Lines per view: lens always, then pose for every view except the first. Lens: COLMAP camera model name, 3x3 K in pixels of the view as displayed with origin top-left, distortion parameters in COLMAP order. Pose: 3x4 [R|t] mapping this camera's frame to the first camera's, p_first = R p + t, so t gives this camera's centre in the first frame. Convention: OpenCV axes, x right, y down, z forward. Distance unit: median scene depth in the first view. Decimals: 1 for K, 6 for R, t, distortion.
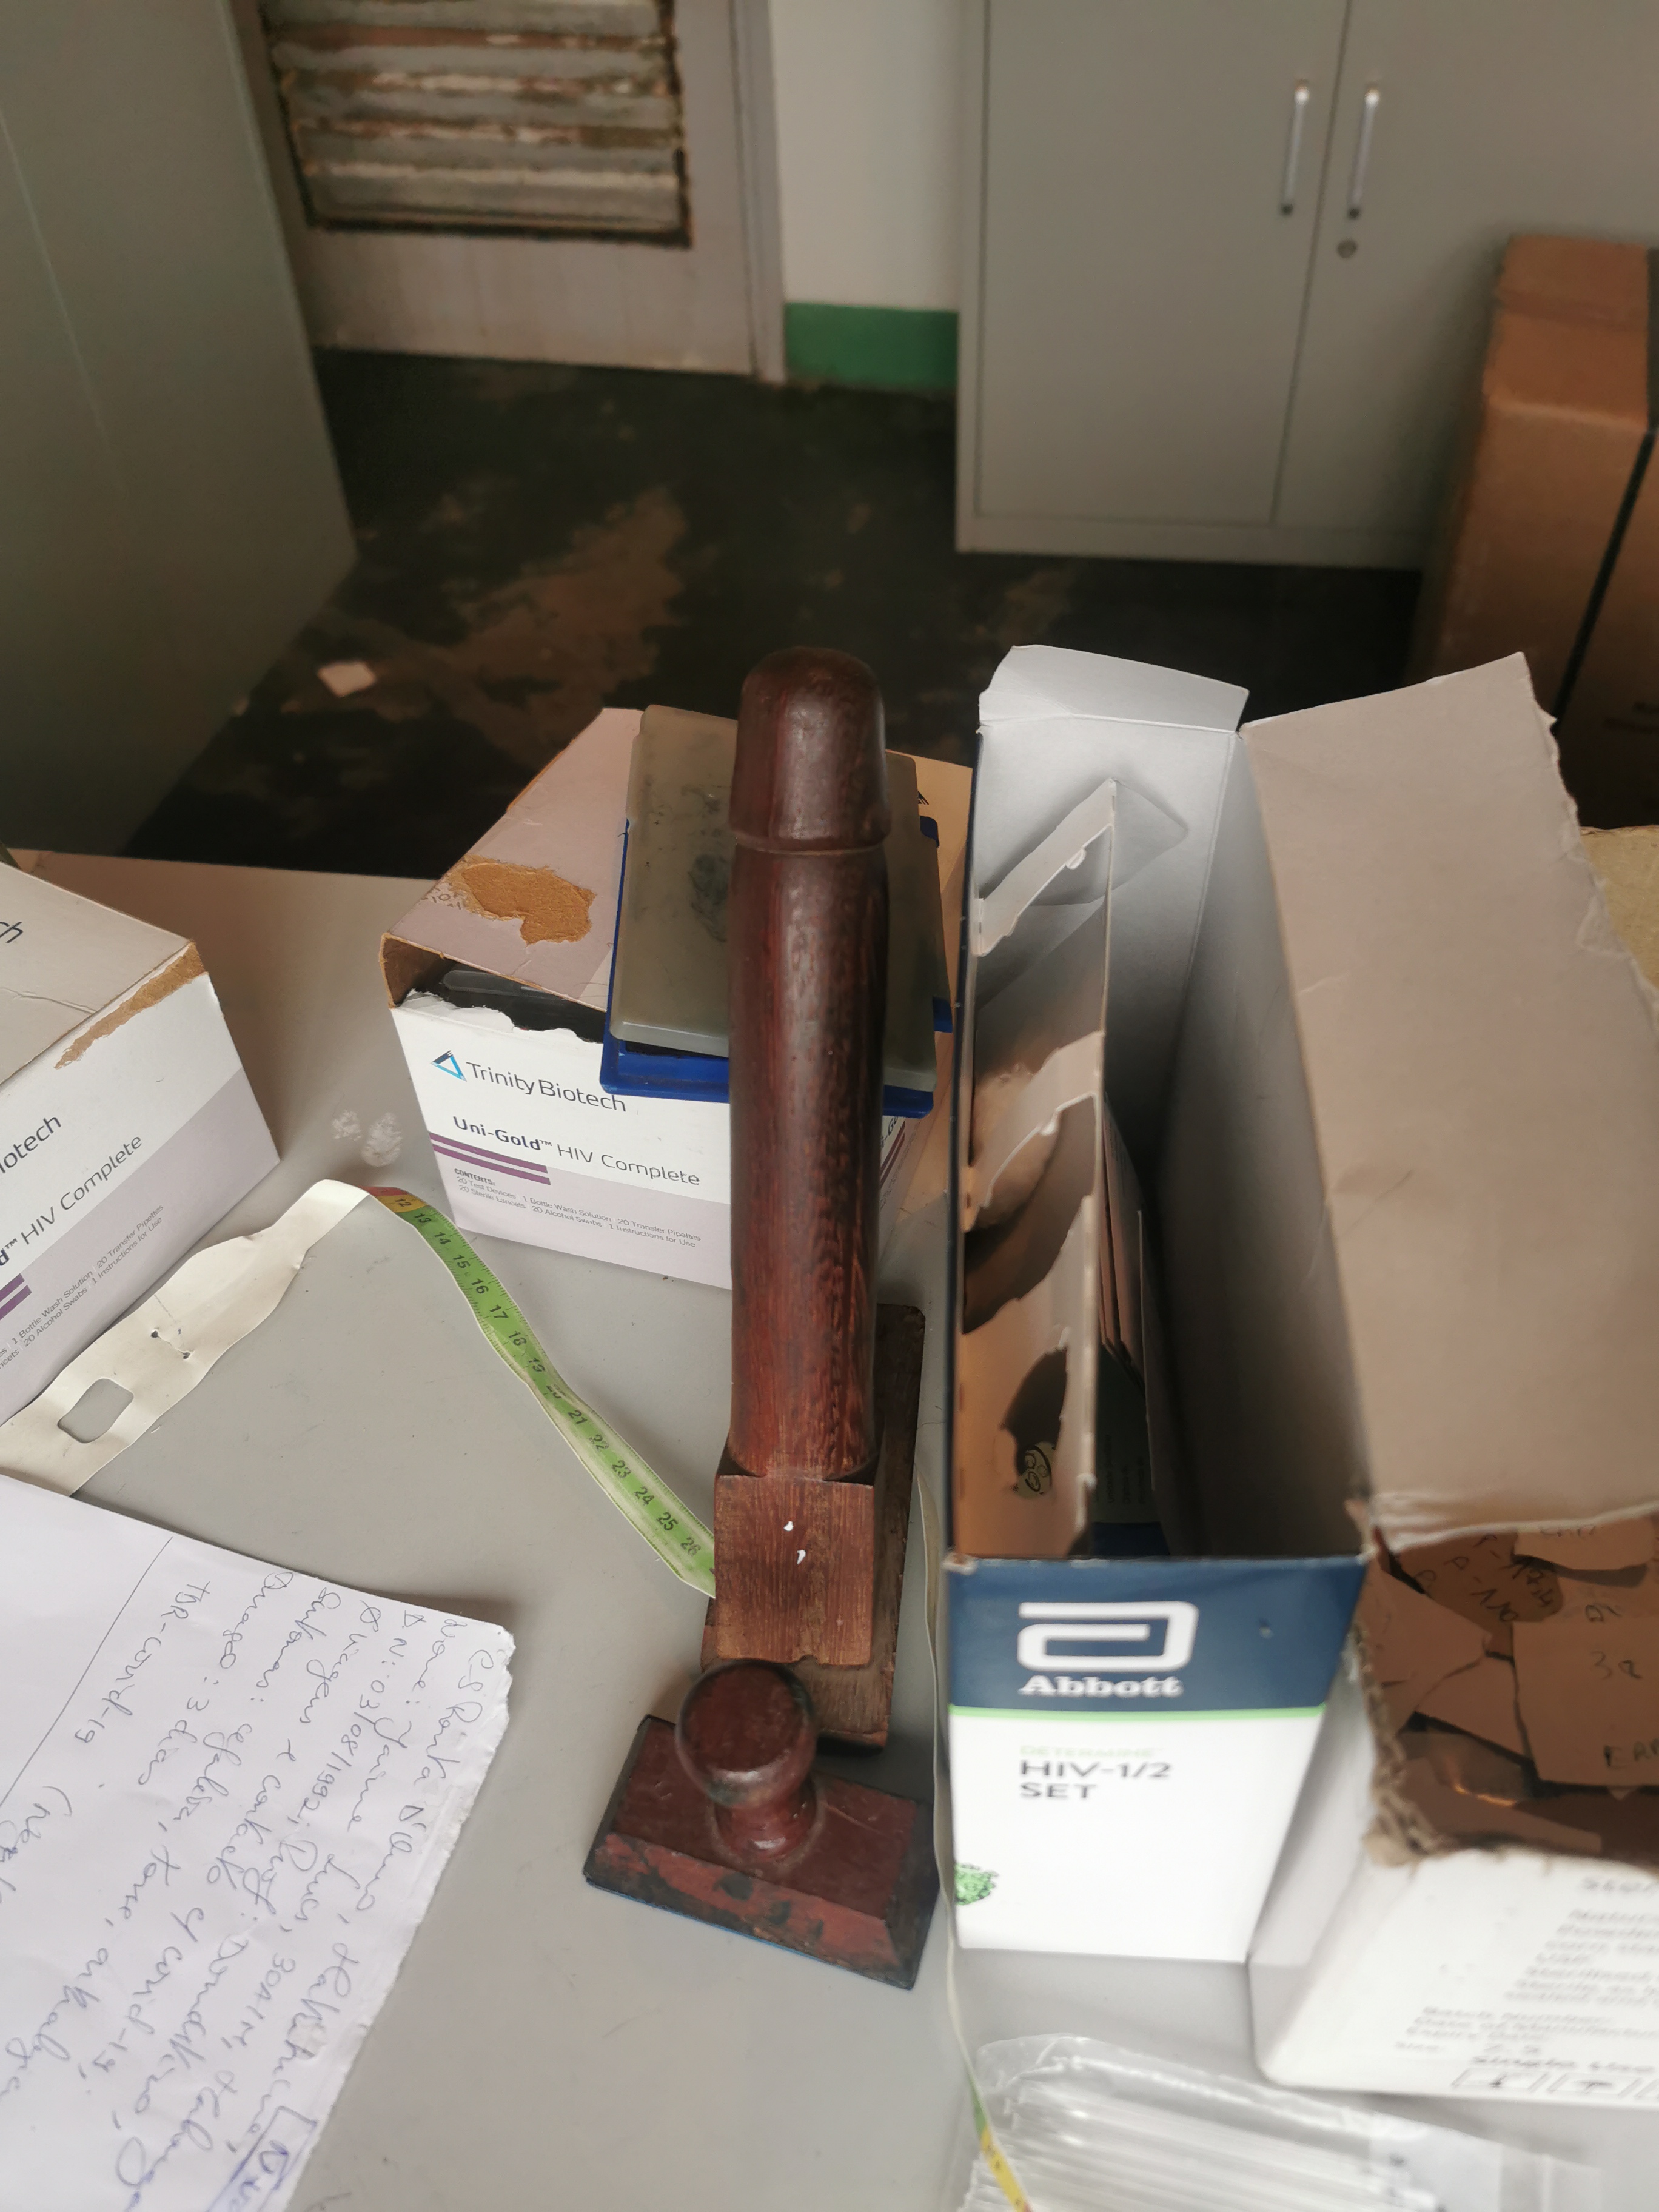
lens RADIAL K [[1694.6, 0, 829.8], [0, 1694.6, 1107.9], [0, 0, 1]] dist [0.067984, -0.094503]
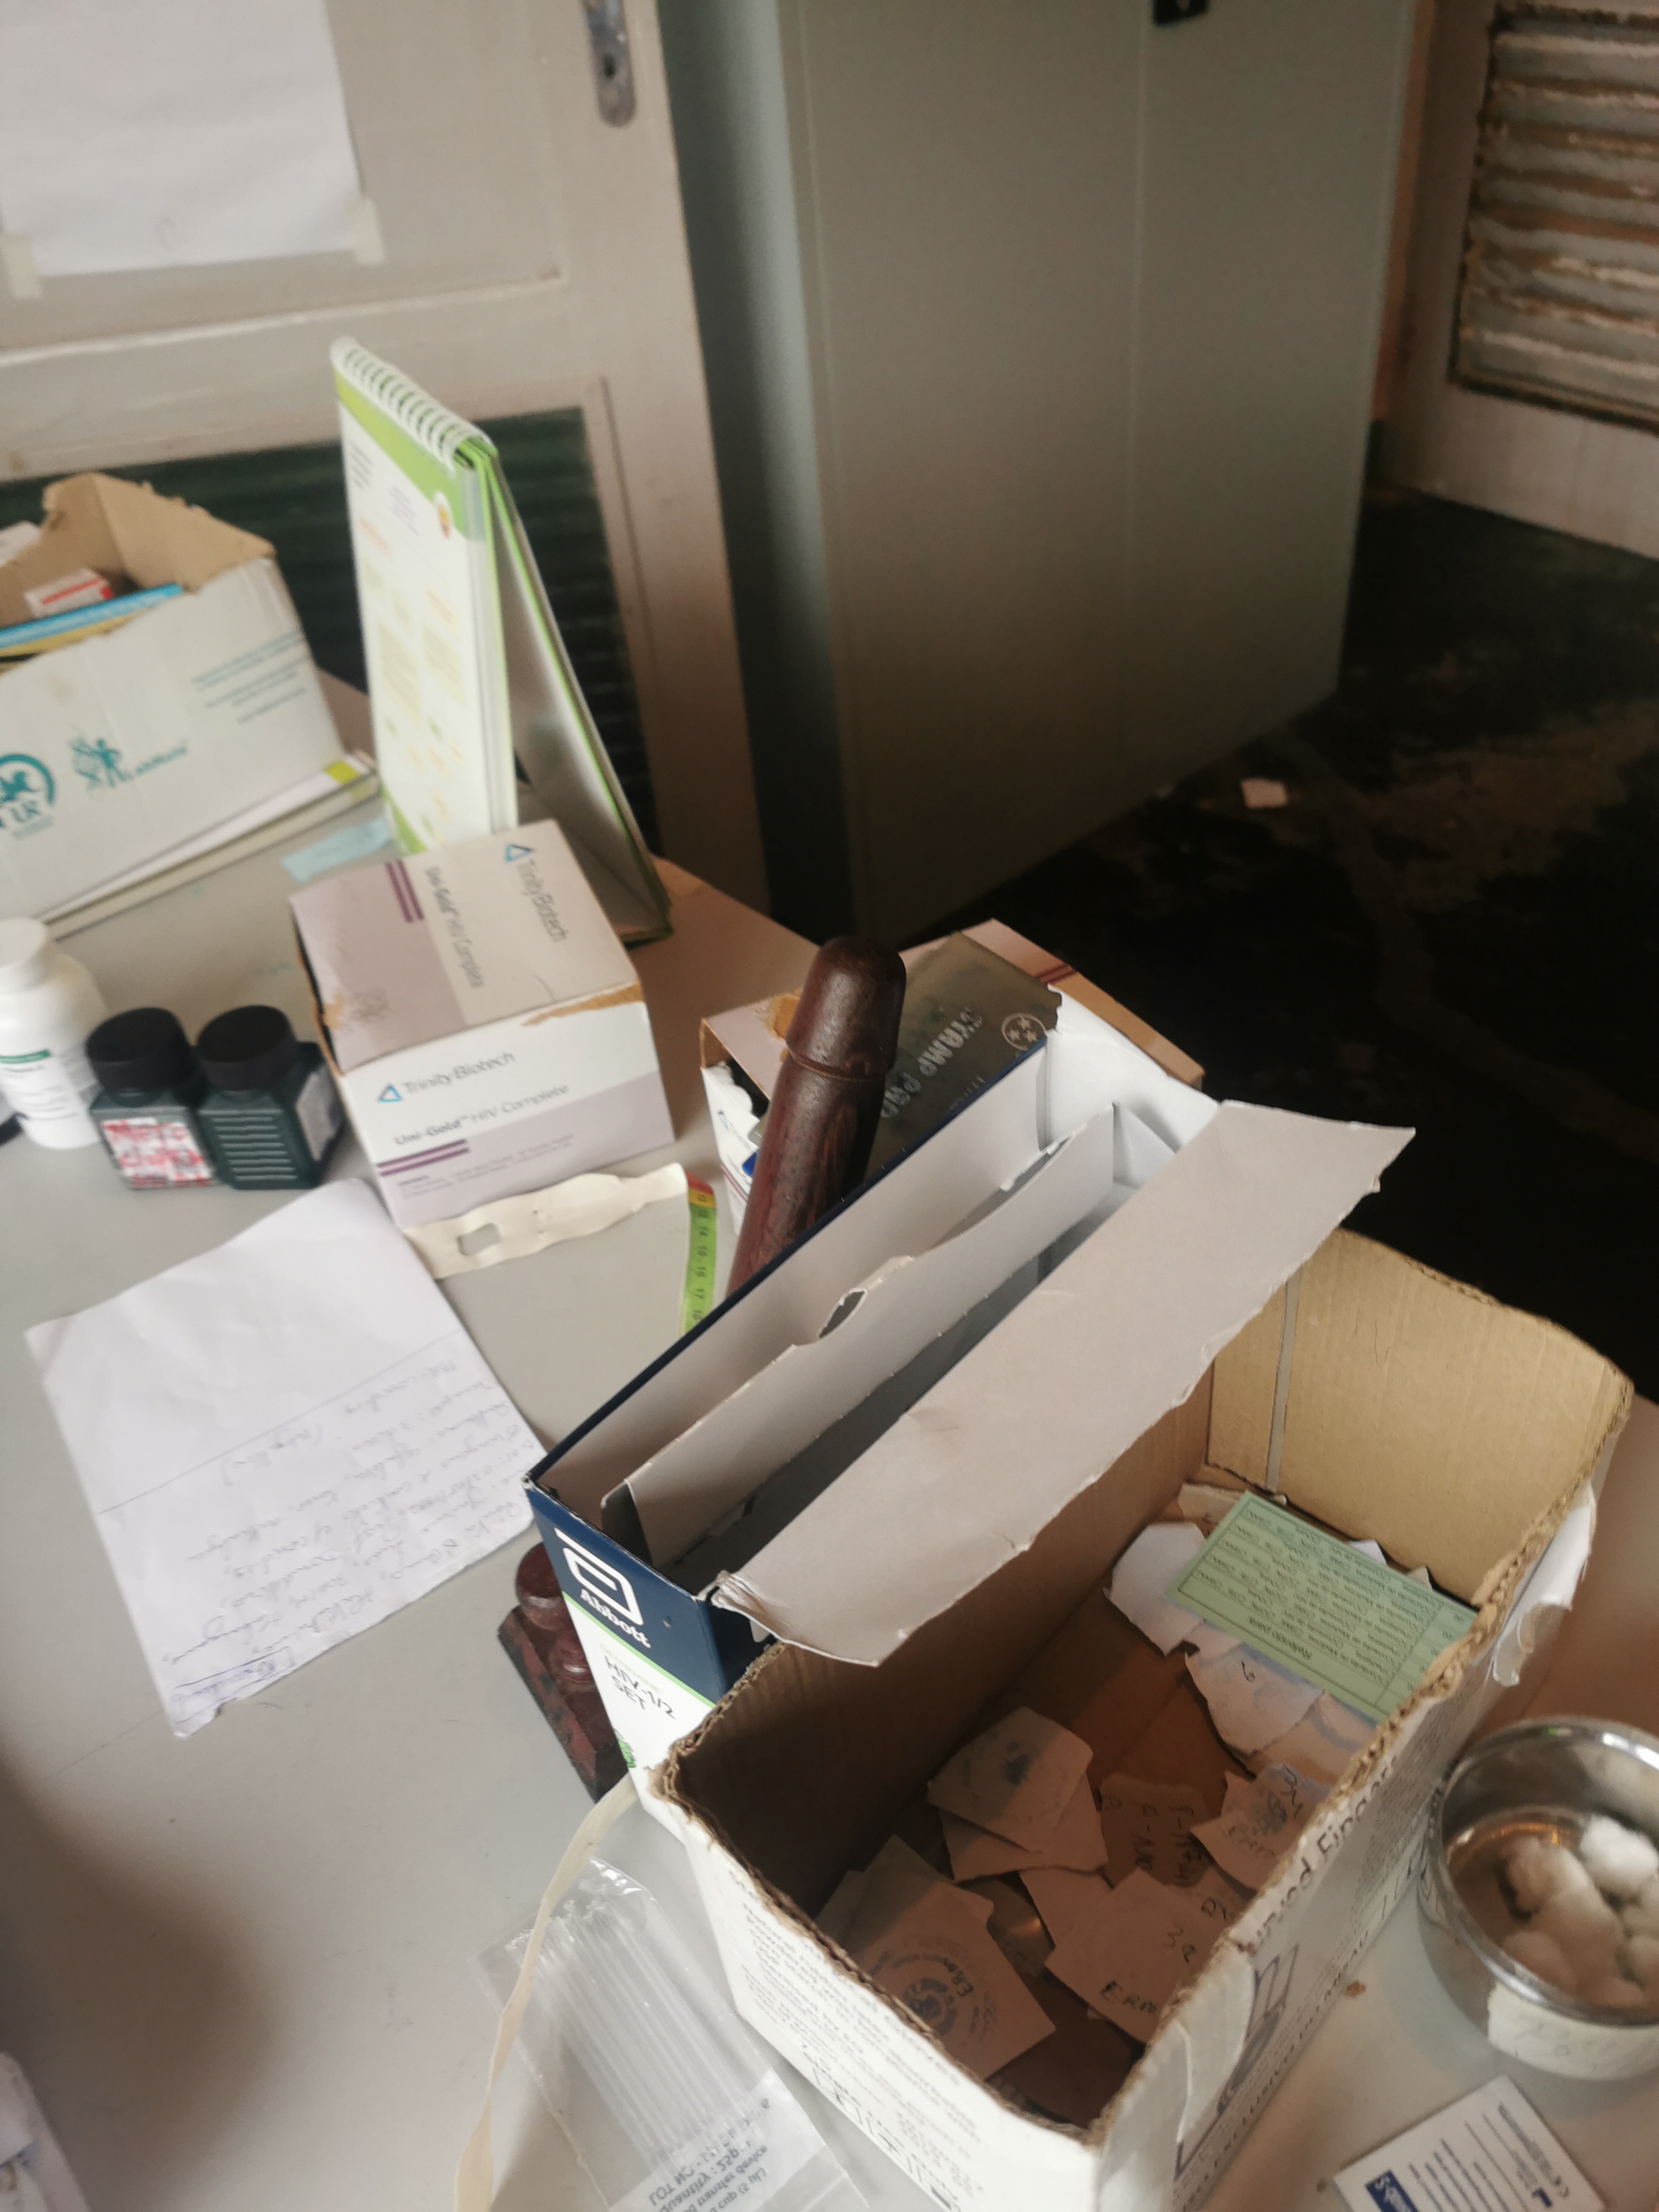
lens RADIAL K [[1694.6, 0, 843.7], [0, 1694.6, 1119.9], [0, 0, 1]] dist [0.067984, -0.094503]
pose [[0.784670, 0.376370, -0.492584, 0.121776], [-0.393317, 0.916445, 0.073690, -0.036720], [0.479161, 0.135920, 0.867139, -0.041980]]
